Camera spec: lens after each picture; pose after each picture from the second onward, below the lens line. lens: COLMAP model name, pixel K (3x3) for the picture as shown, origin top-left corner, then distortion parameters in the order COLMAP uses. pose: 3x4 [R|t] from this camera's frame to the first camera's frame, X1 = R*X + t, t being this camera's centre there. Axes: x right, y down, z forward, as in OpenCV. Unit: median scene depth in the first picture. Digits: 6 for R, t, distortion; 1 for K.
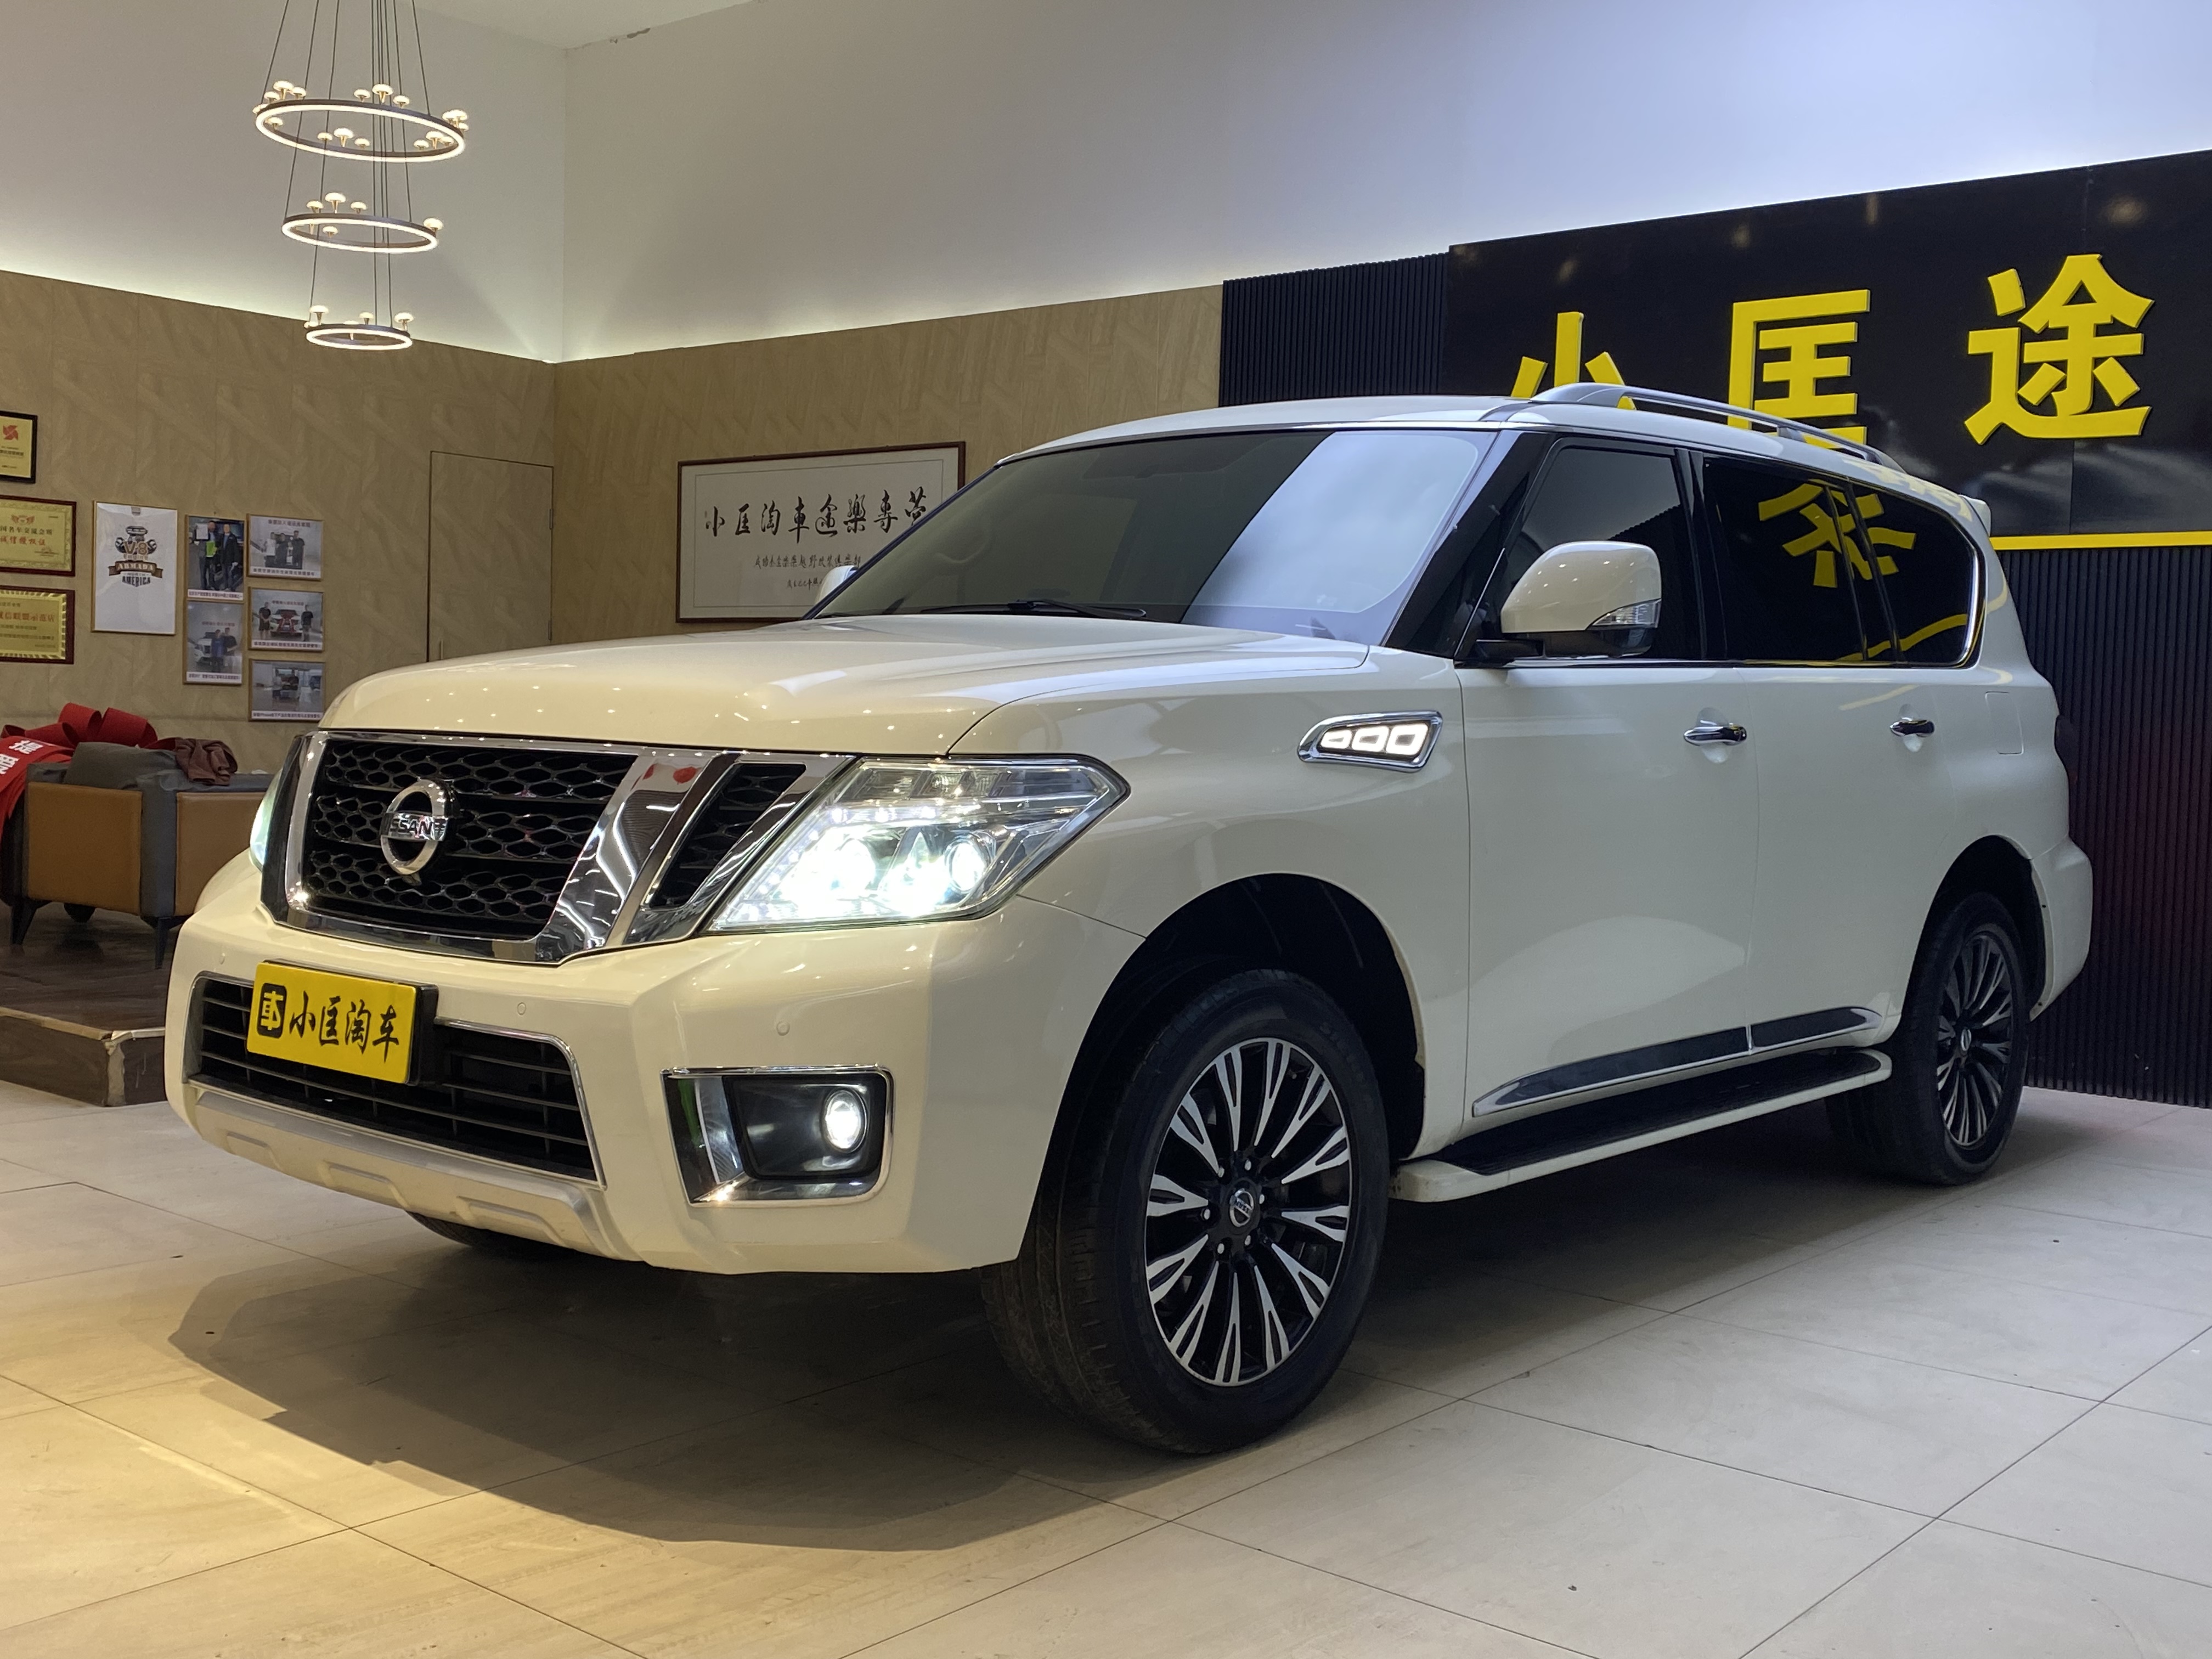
lens RADIAL K [[2278.4, 0, 1121.7], [0, 2278.4, 817.5], [0, 0, 1]] dist [0.039545, -0.054558]
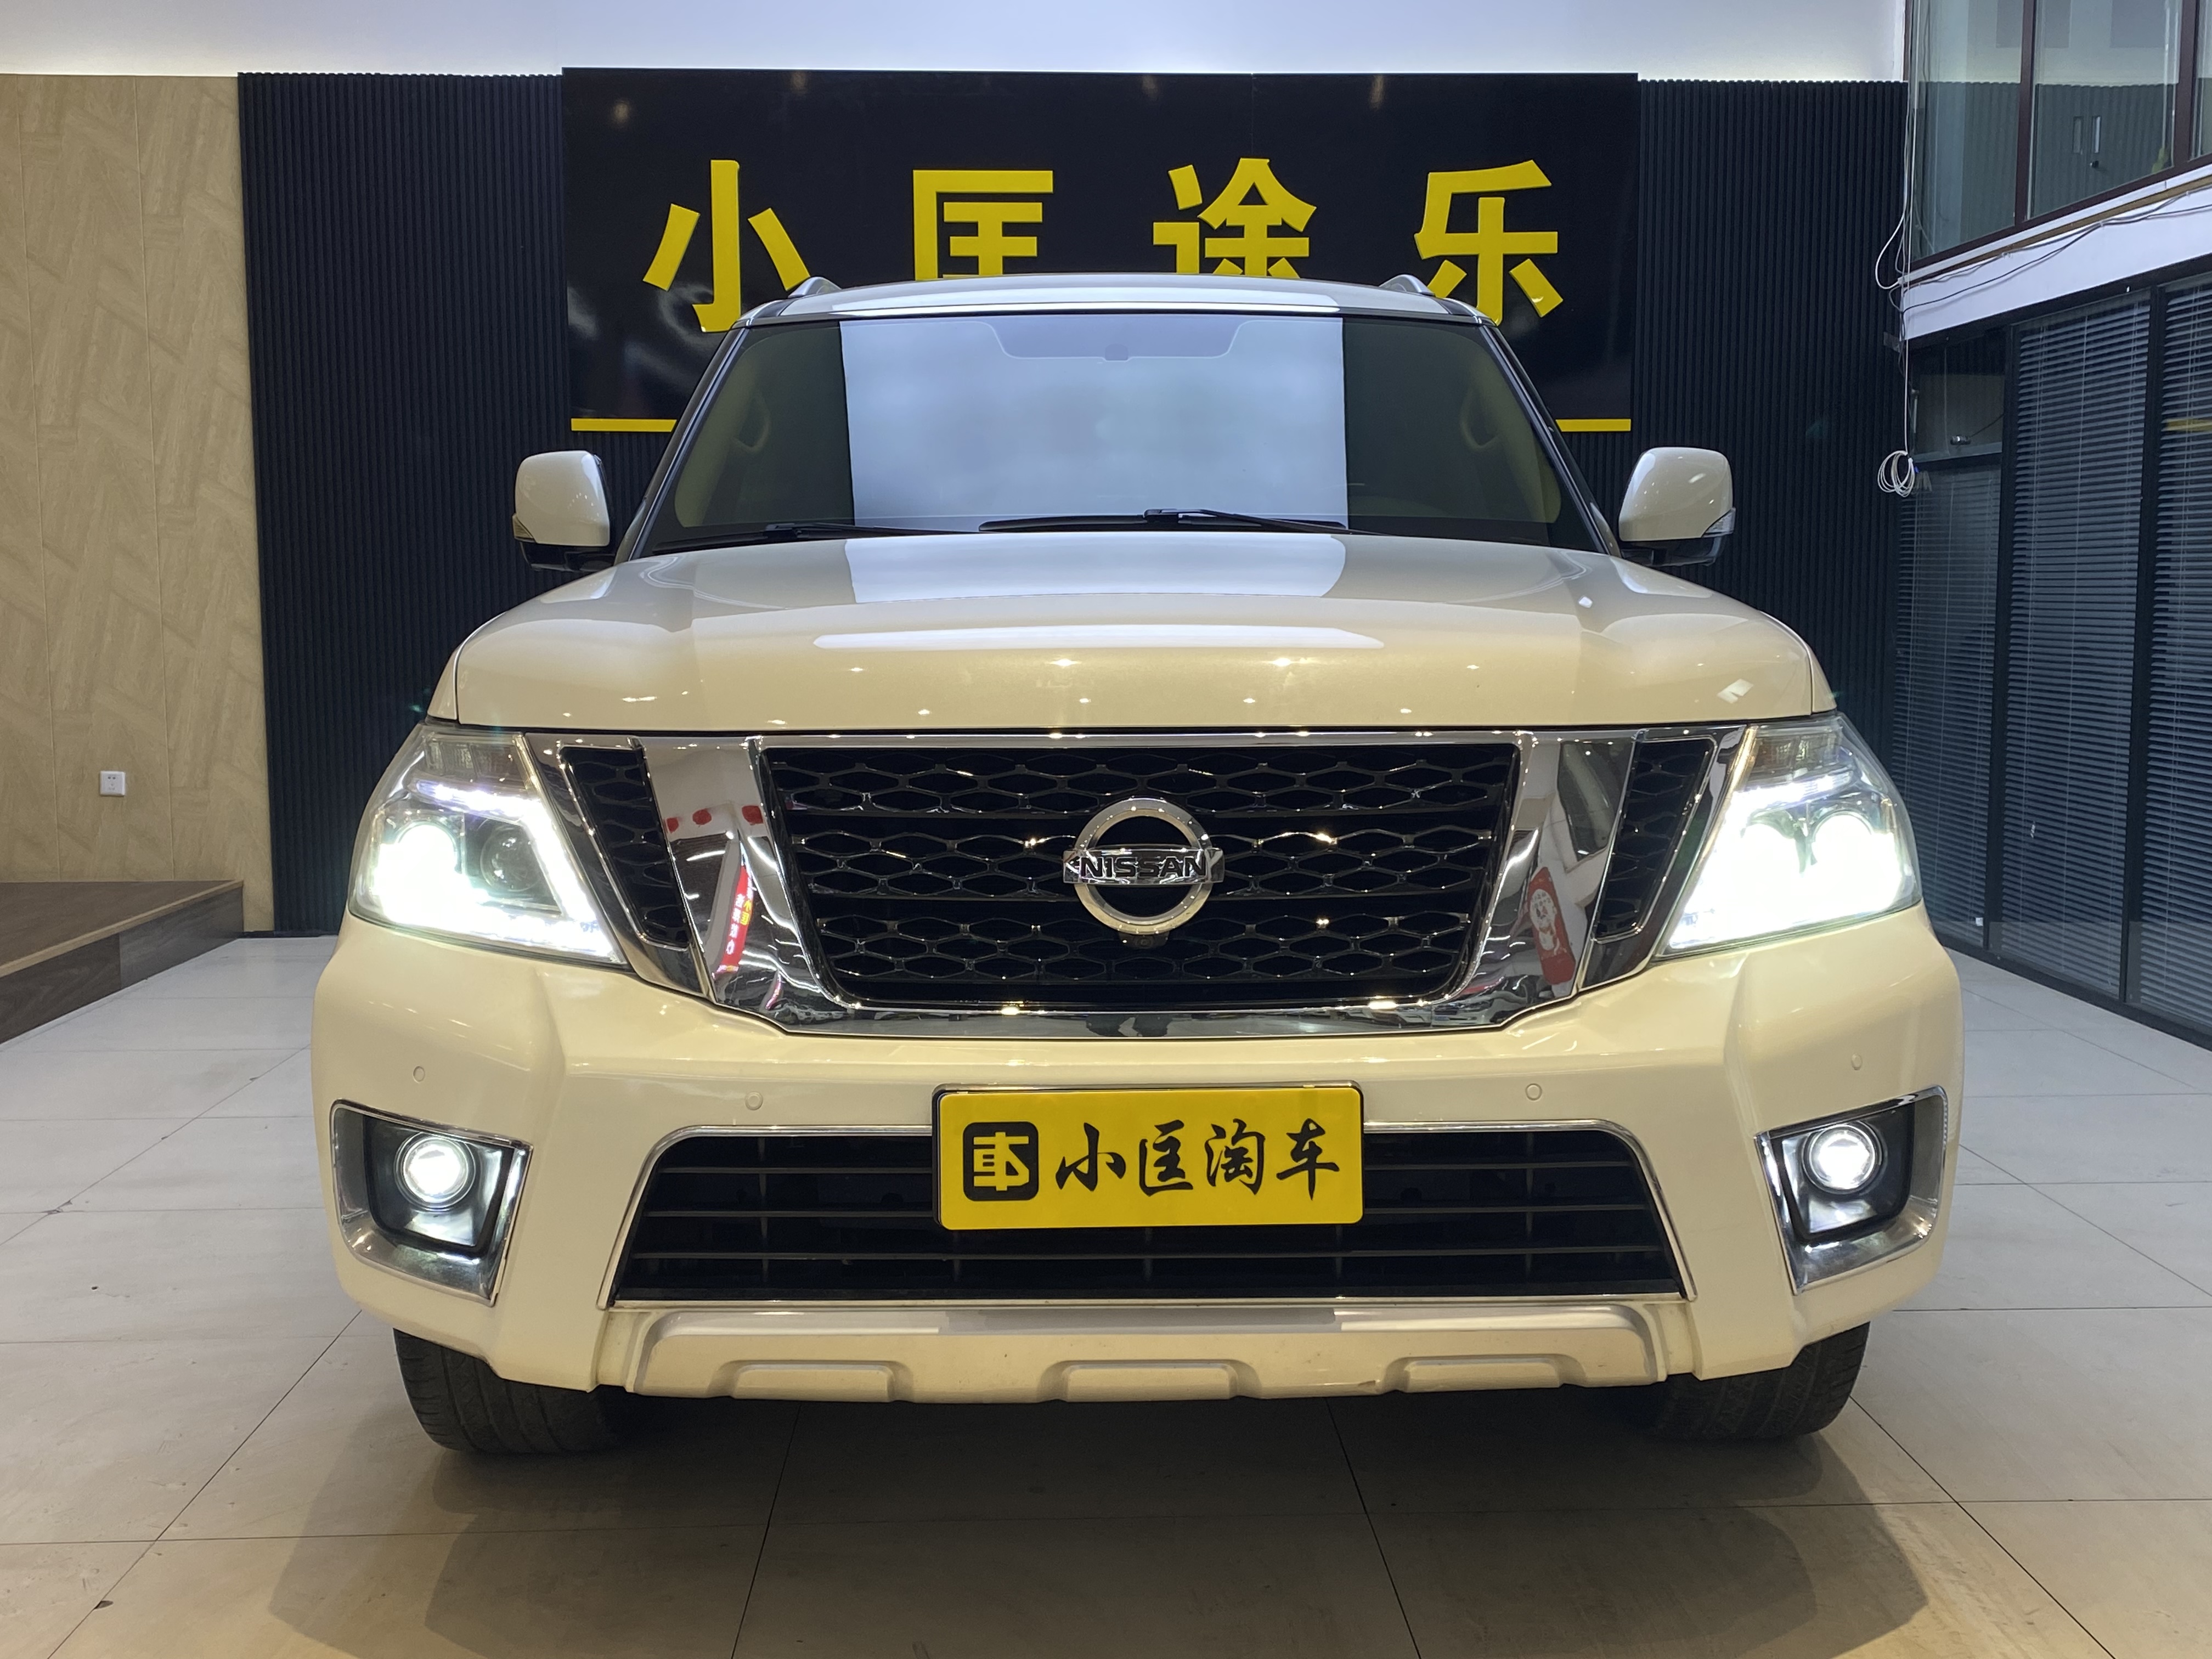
lens RADIAL K [[2228.0, 0, 1112.8], [0, 2228.0, 816.8], [0, 0, 1]] dist [0.200425, -0.430472]
pose [[0.749261, -0.101040, 0.654522, -0.688654], [0.056032, 0.994421, 0.089369, -0.065771], [-0.659900, -0.030286, 0.750743, 0.438111]]
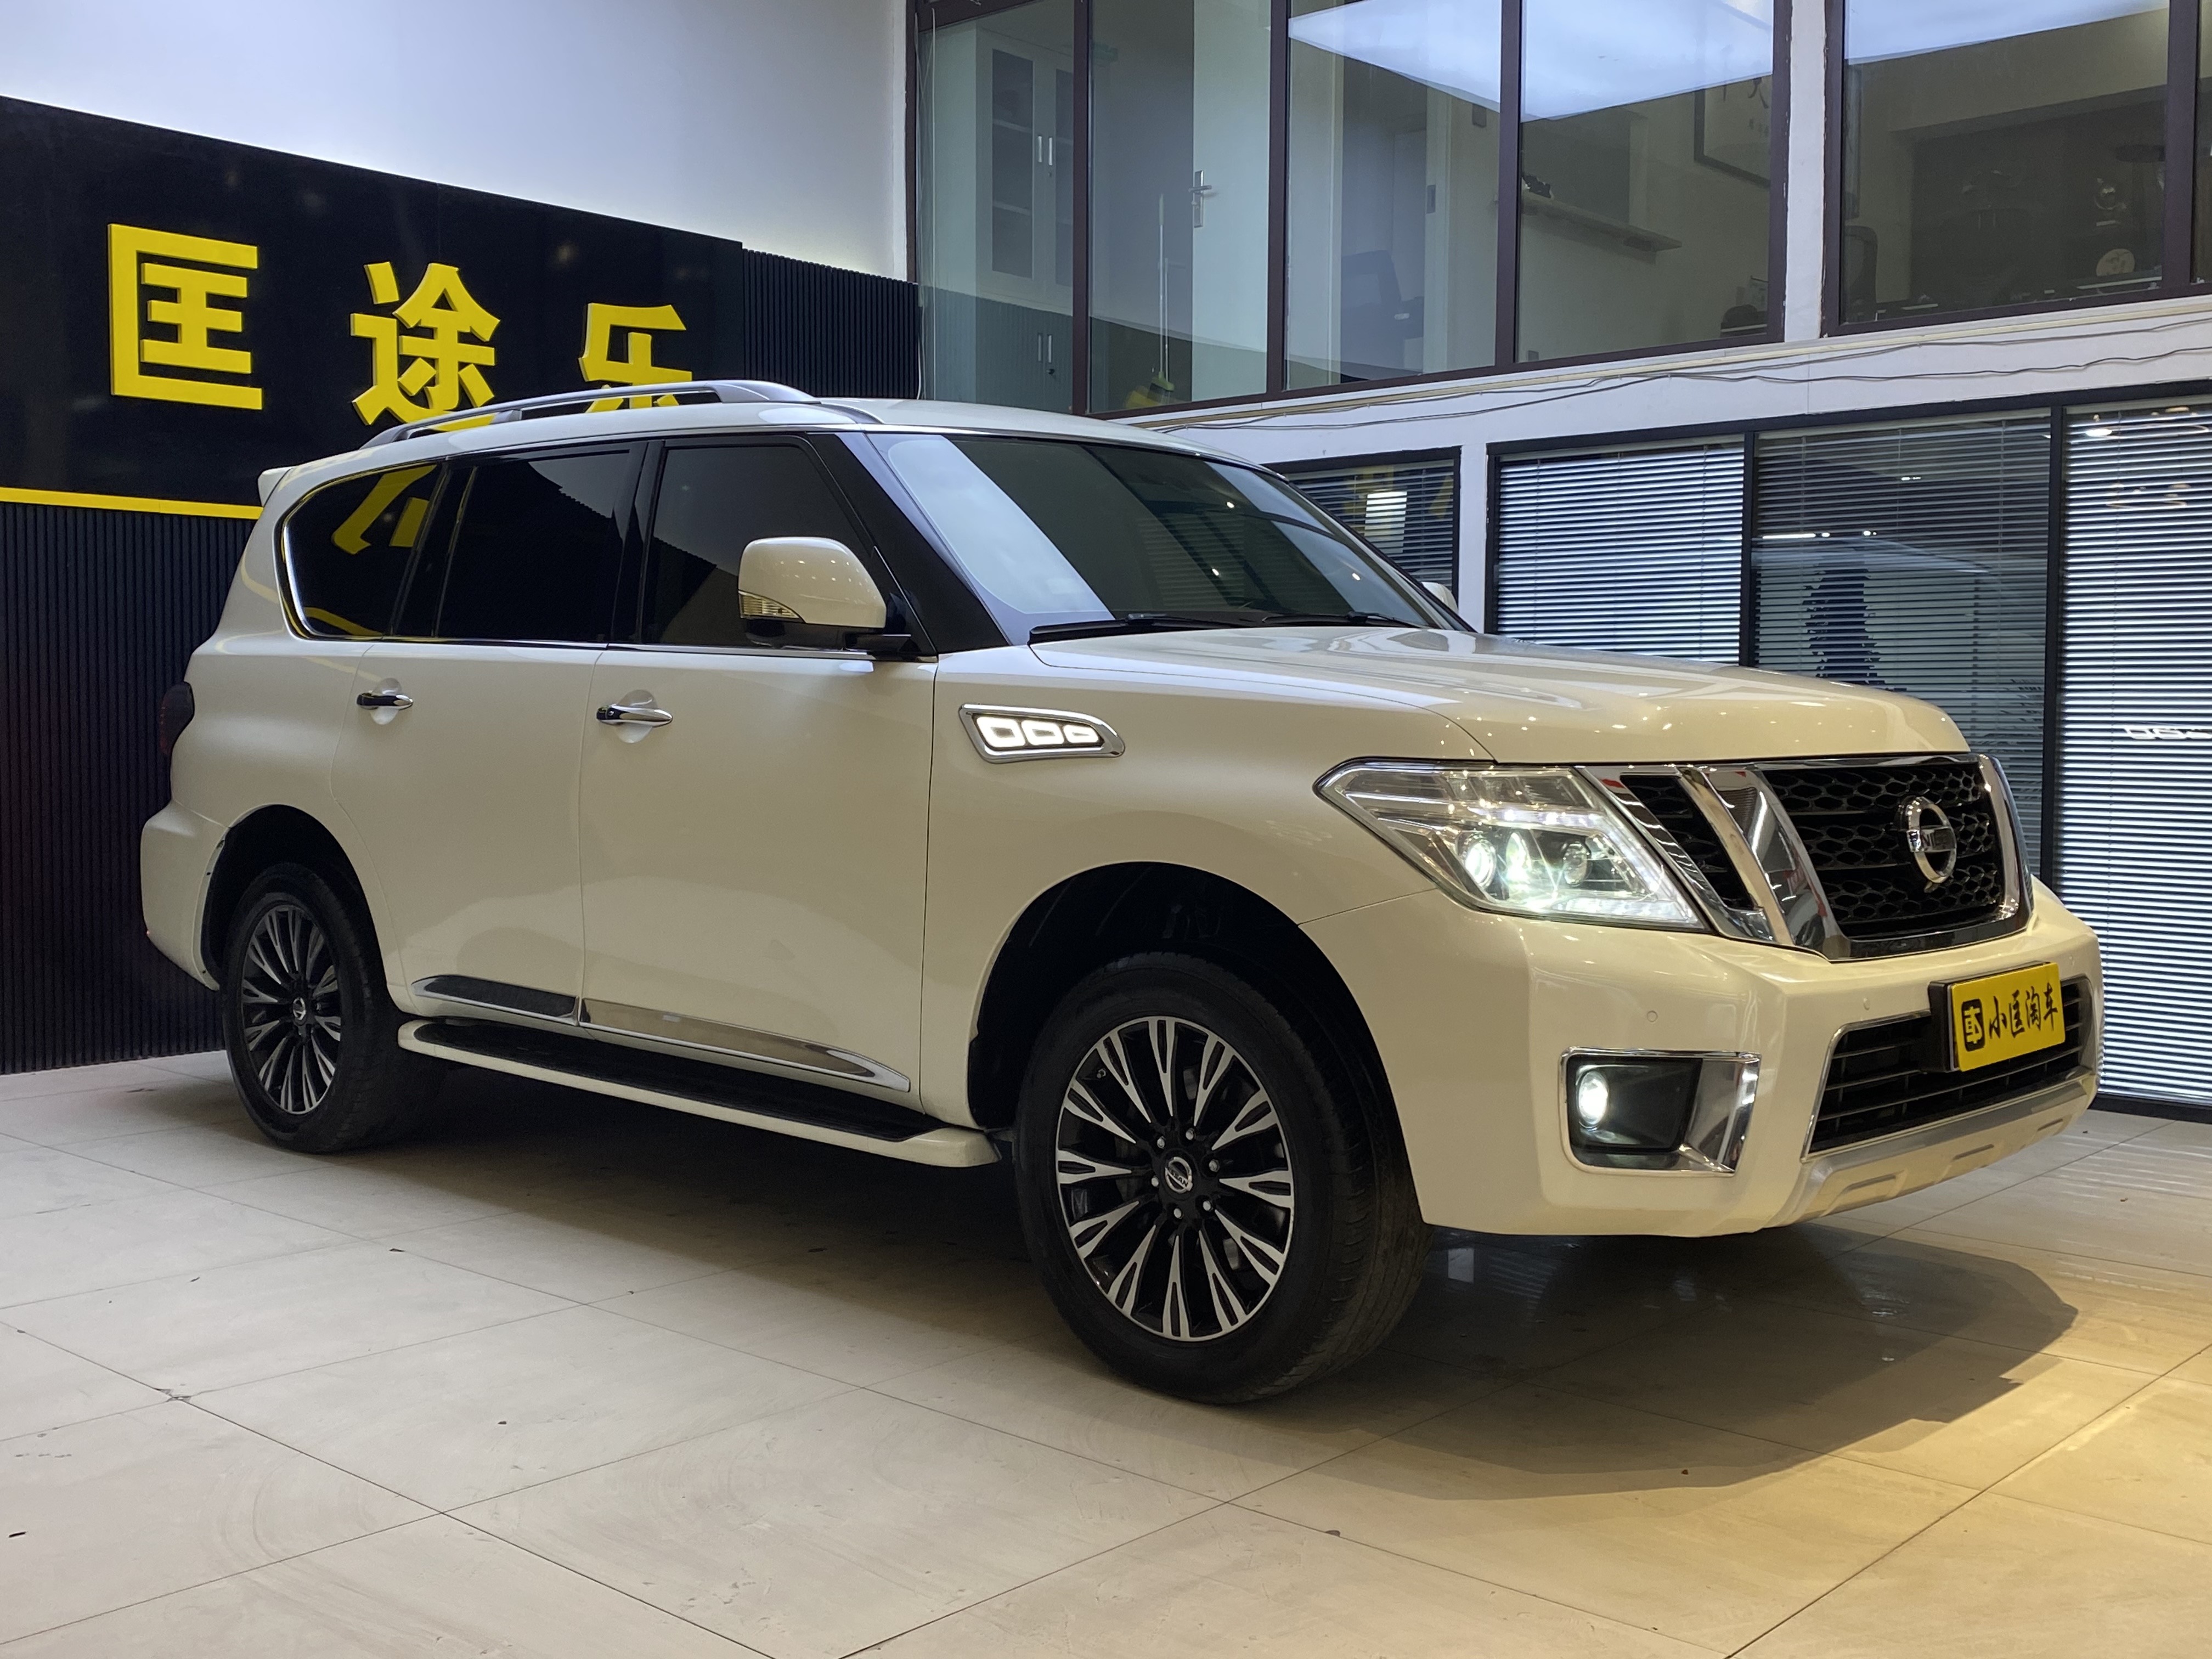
lens RADIAL K [[2292.2, 0, 1103.1], [0, 2292.2, 803.6], [0, 0, 1]] dist [0.010571, -0.007040]
pose [[0.049367, -0.071619, 0.996210, -1.293375], [0.042011, 0.996692, 0.069571, -0.096857], [-0.997897, 0.038417, 0.052213, 1.207388]]
